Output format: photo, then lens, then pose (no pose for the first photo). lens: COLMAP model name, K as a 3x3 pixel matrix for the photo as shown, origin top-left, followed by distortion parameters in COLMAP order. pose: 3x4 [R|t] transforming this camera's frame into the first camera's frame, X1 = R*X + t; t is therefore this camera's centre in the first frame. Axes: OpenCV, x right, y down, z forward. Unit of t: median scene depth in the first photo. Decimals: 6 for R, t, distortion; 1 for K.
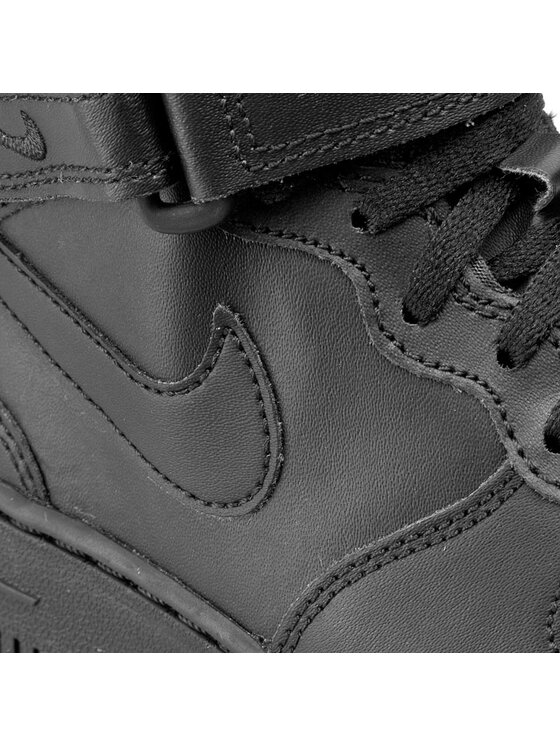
lens RADIAL K [[3541.7, 0, 280.0], [0, 3541.7, 373.0], [0, 0, 1]] dist [-0.261086, -4.440280]
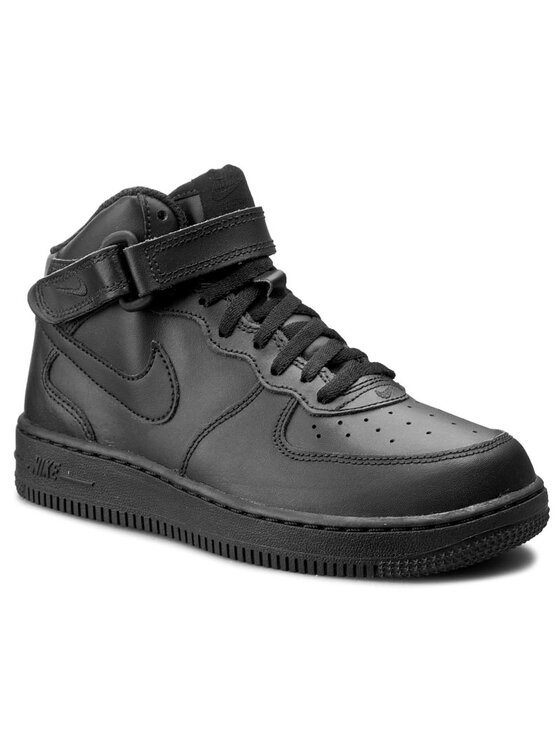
lens RADIAL K [[3224.2, 0, 280.0], [0, 3224.2, 373.0], [0, 0, 1]] dist [-0.147252, -1.332161]
pose [[0.997536, -0.057342, -0.040423, 0.178658], [0.045672, 0.968122, -0.246281, 0.618982], [0.053257, 0.243828, 0.968355, -1.369370]]
